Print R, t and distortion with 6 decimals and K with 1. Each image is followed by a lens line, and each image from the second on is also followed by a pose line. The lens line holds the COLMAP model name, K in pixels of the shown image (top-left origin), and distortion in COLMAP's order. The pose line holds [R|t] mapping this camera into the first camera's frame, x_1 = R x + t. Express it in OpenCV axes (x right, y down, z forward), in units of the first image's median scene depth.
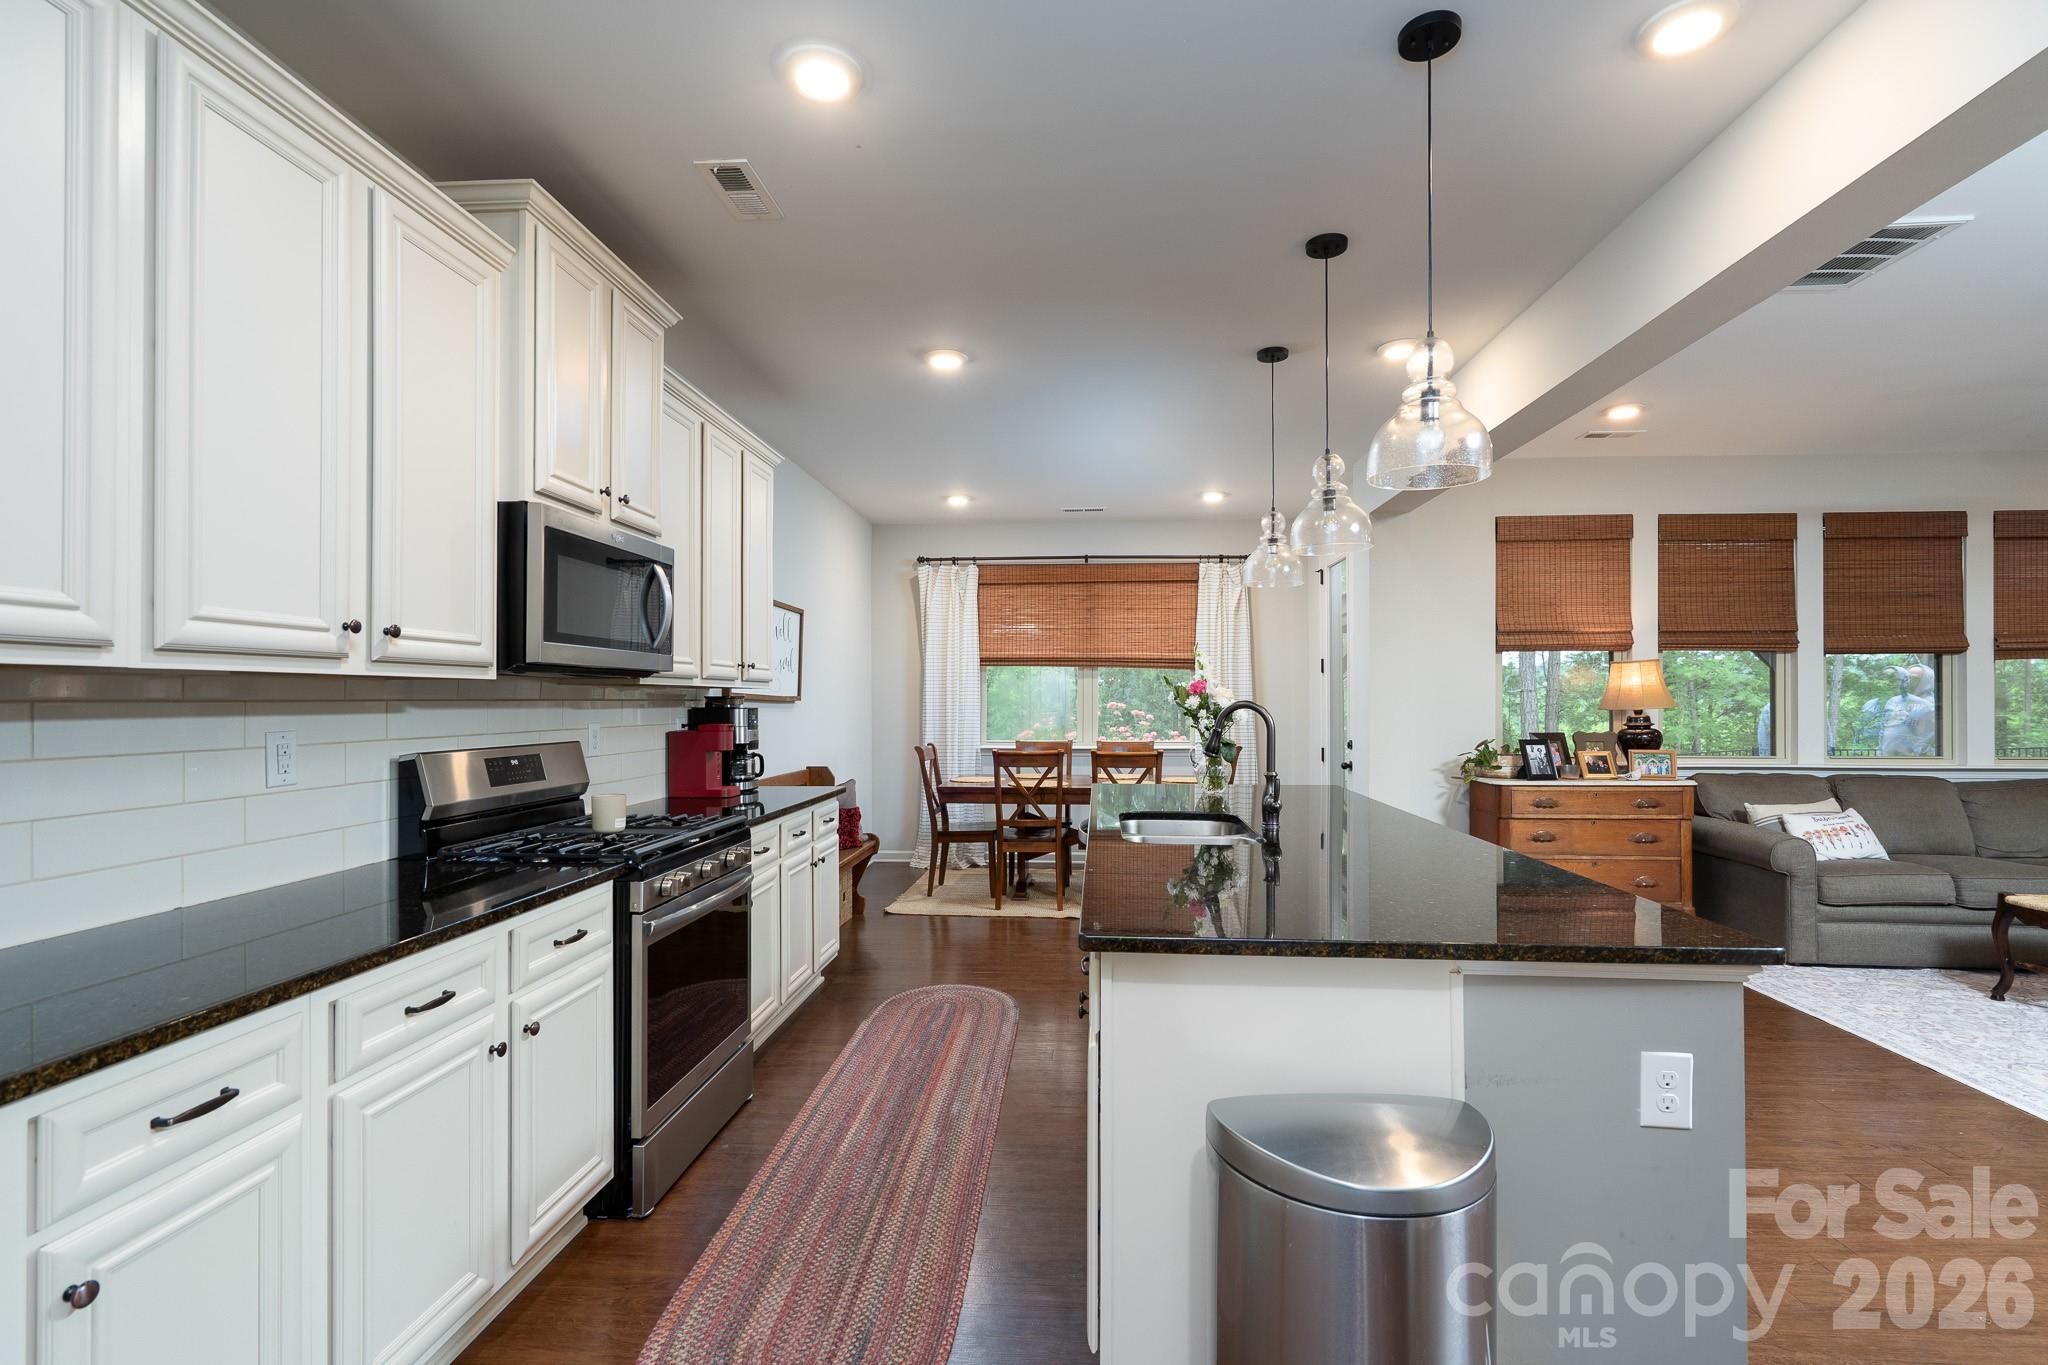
lens RADIAL K [[947.0, 0, 1025.1], [0, 947.0, 695.8], [0, 0, 1]] dist [-0.005713, 0.001689]
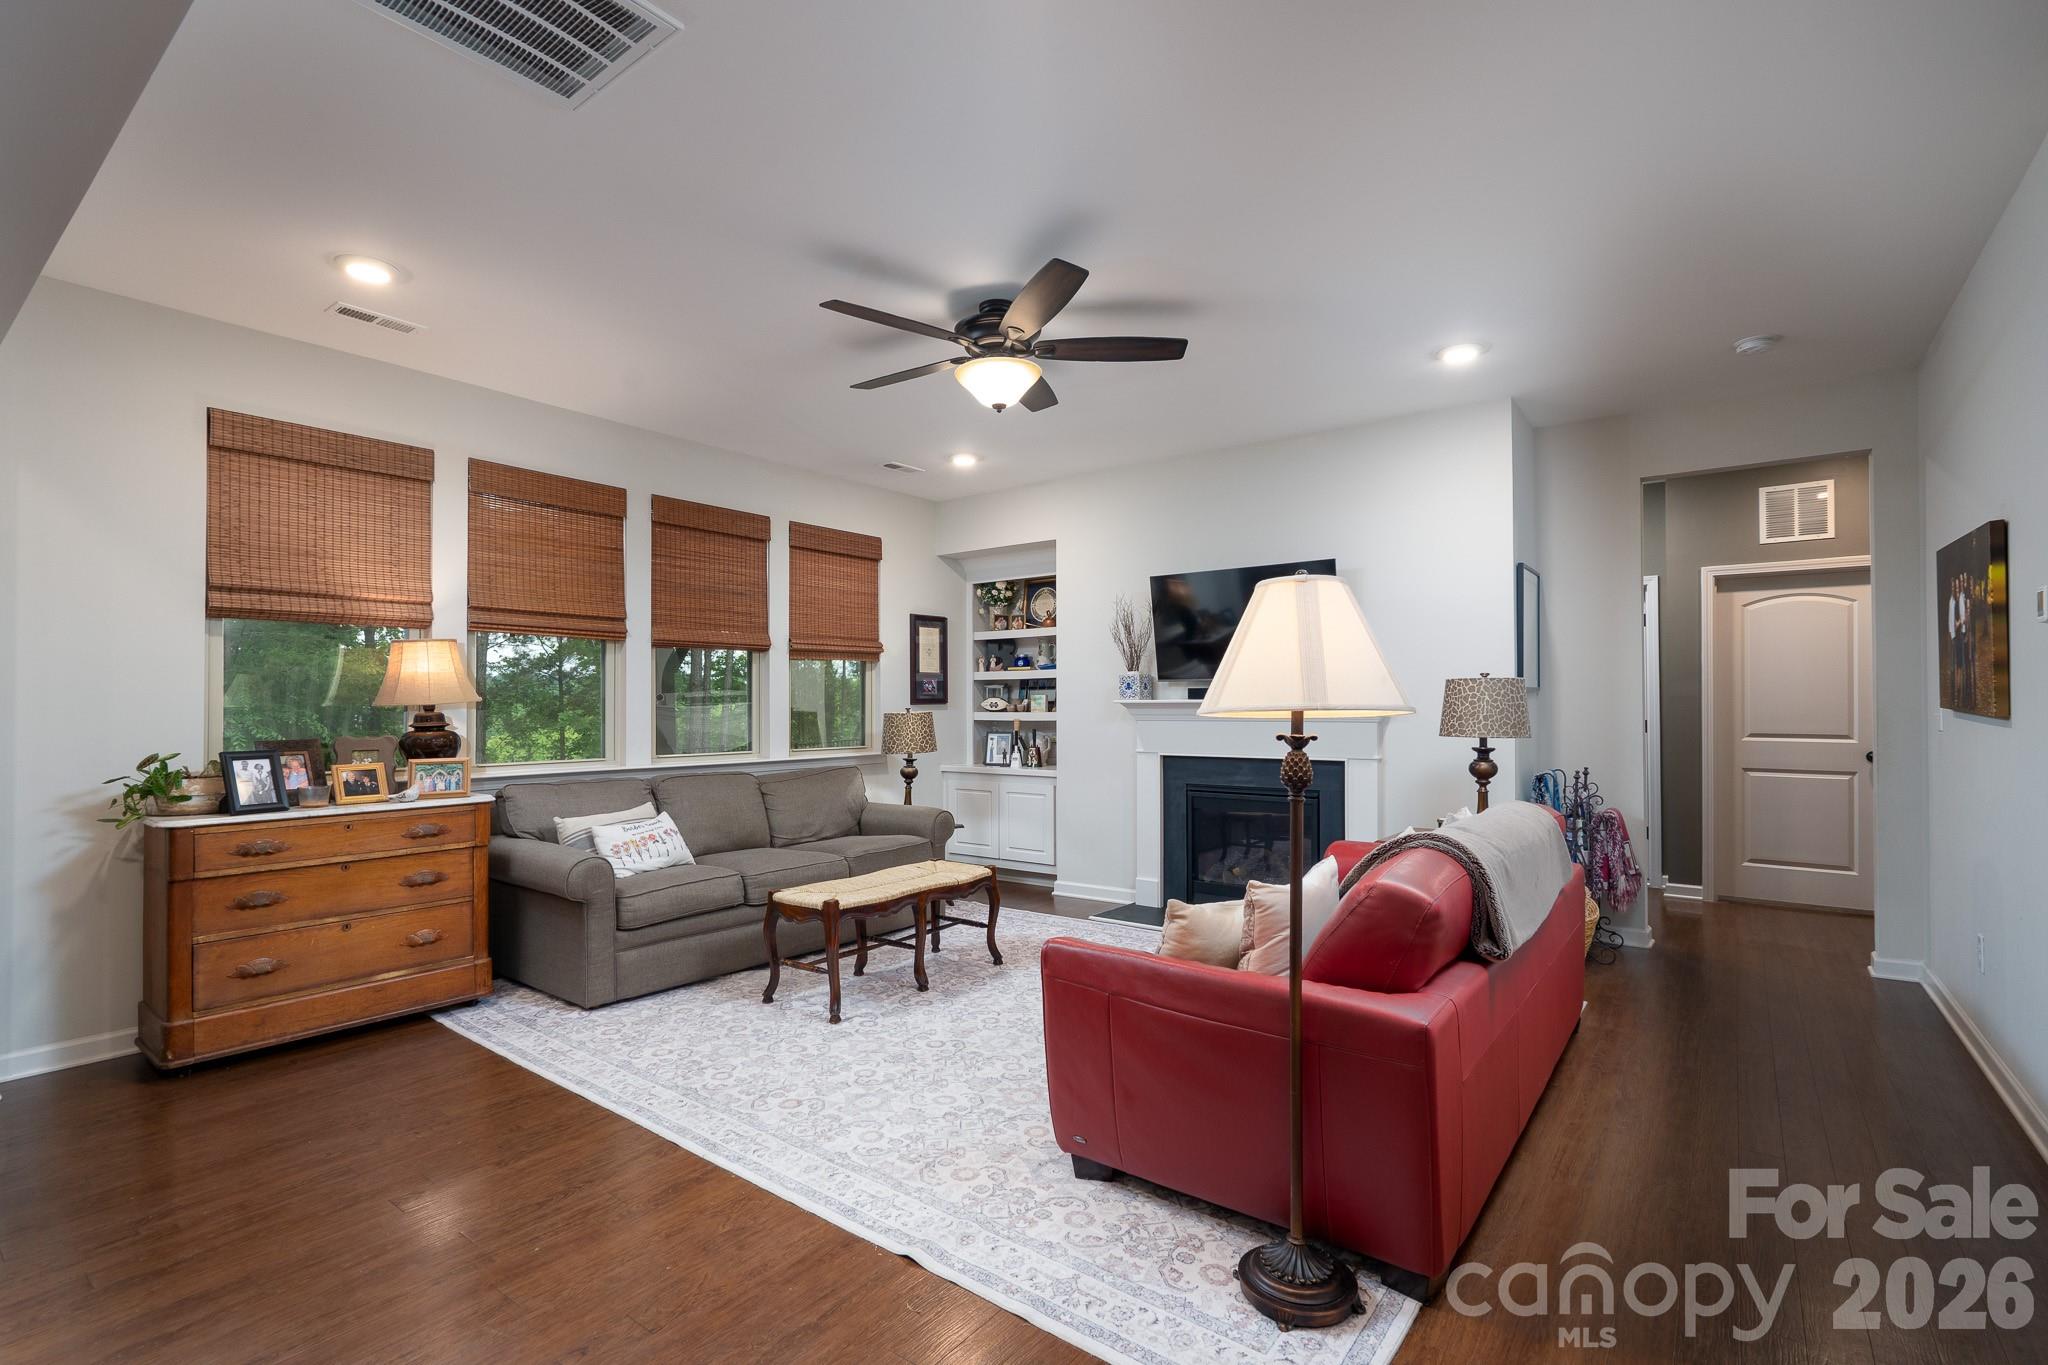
lens RADIAL K [[947.0, 0, 1020.2], [0, 947.0, 688.9], [0, 0, 1]] dist [-0.005713, 0.001689]
pose [[0.547497, 0.012682, 0.836712, 0.275098], [0.000644, 0.999878, -0.015576, 0.013418], [-0.836807, 0.009067, 0.547422, 0.192616]]
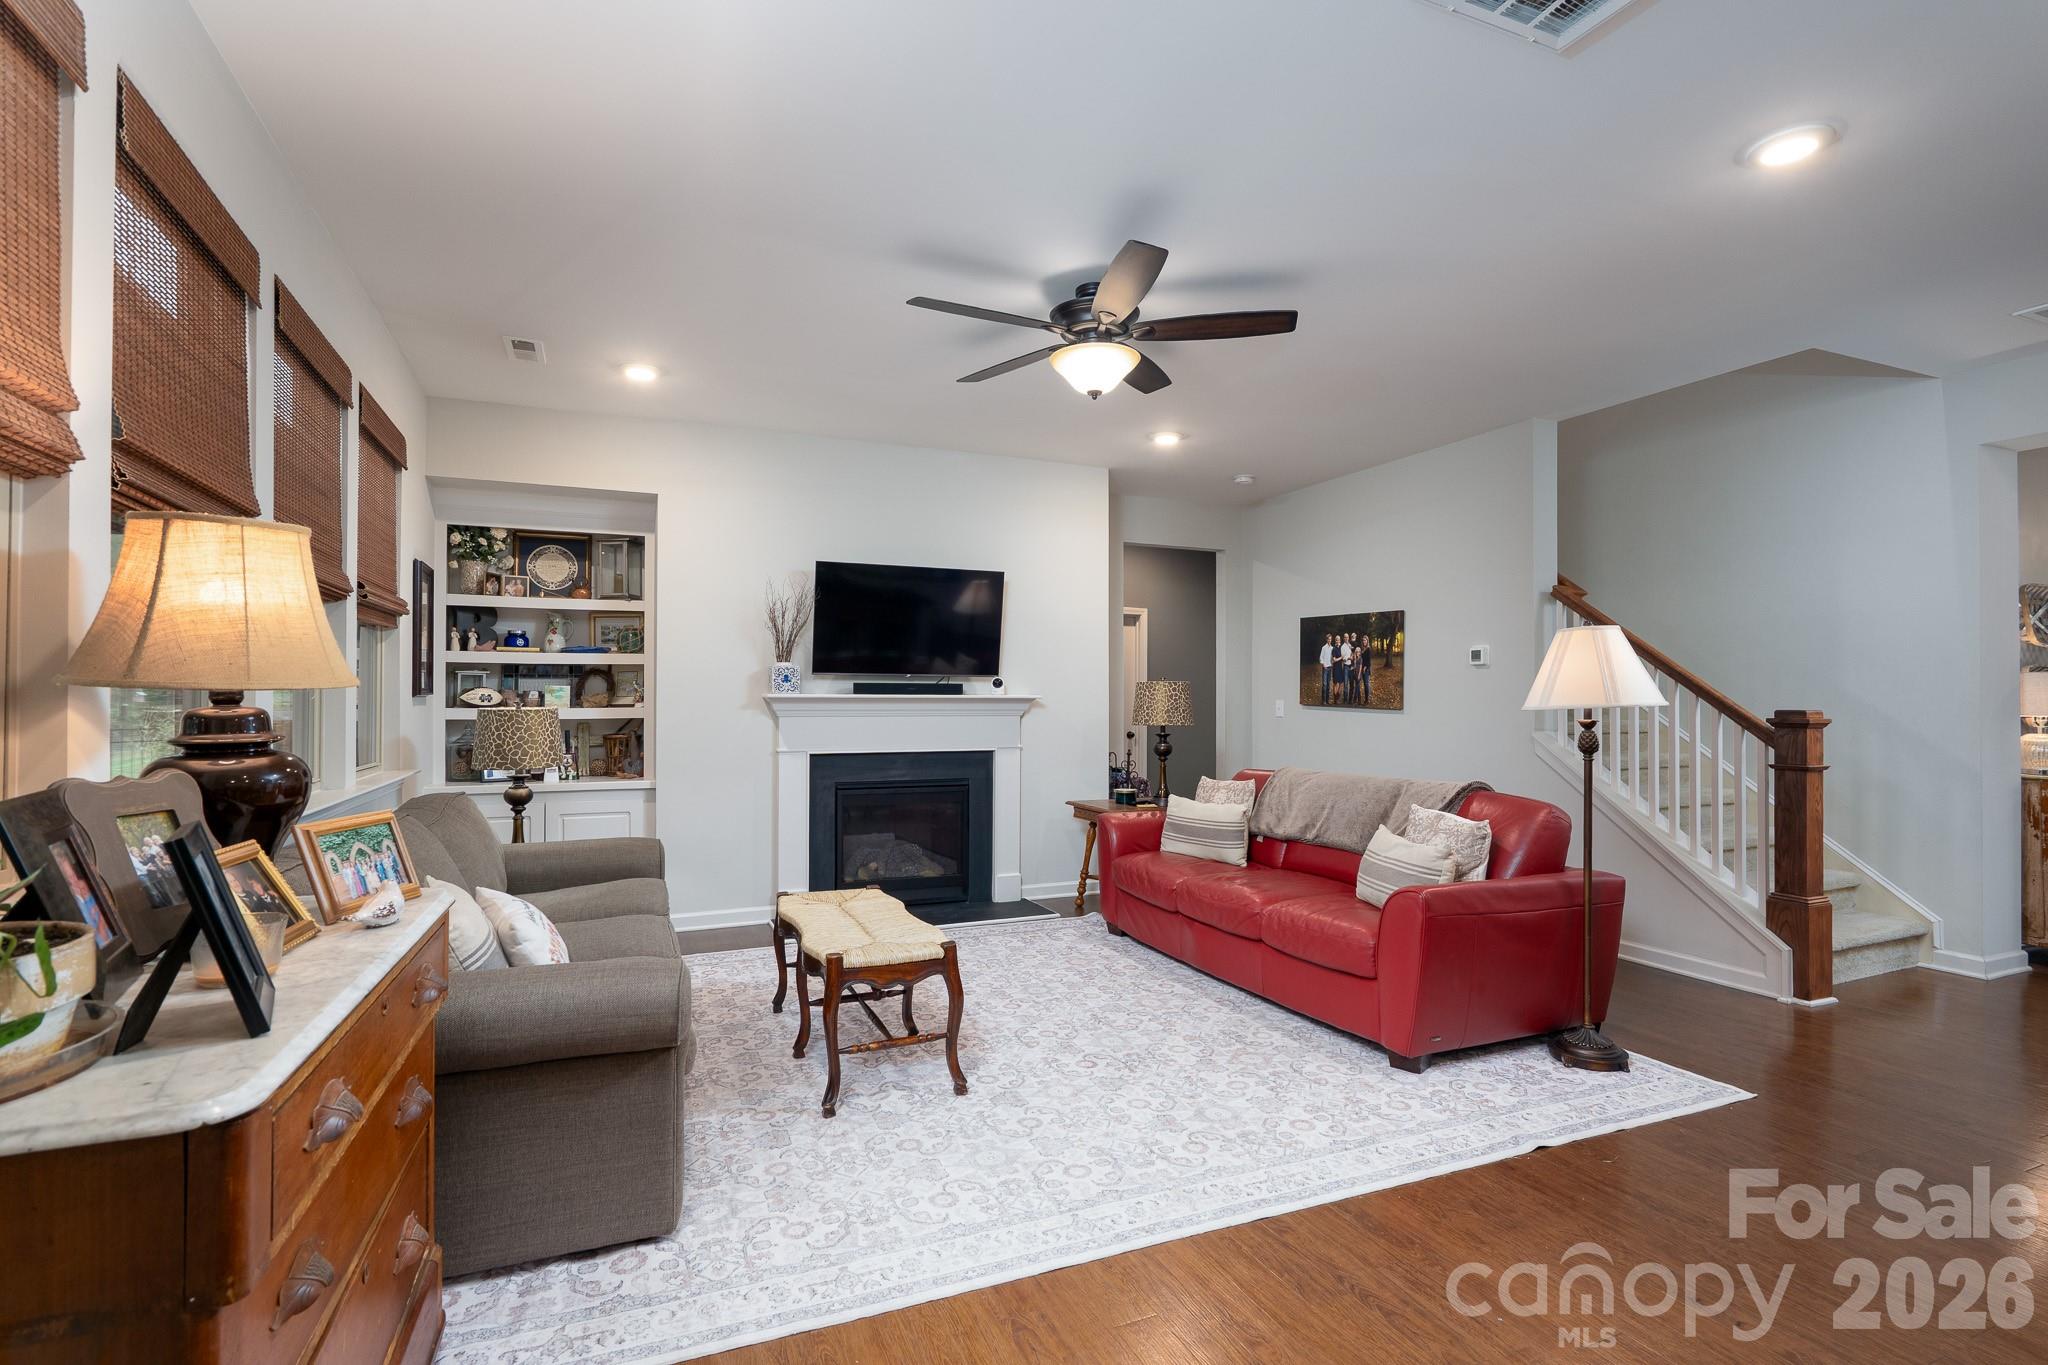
lens RADIAL K [[947.0, 0, 1031.3], [0, 947.0, 685.9], [0, 0, 1]] dist [-0.005713, 0.001689]
pose [[-0.457708, 0.013403, 0.889001, 0.266458], [-0.005950, 0.999818, -0.018138, 0.017015], [-0.889083, -0.013591, -0.457545, 0.906547]]
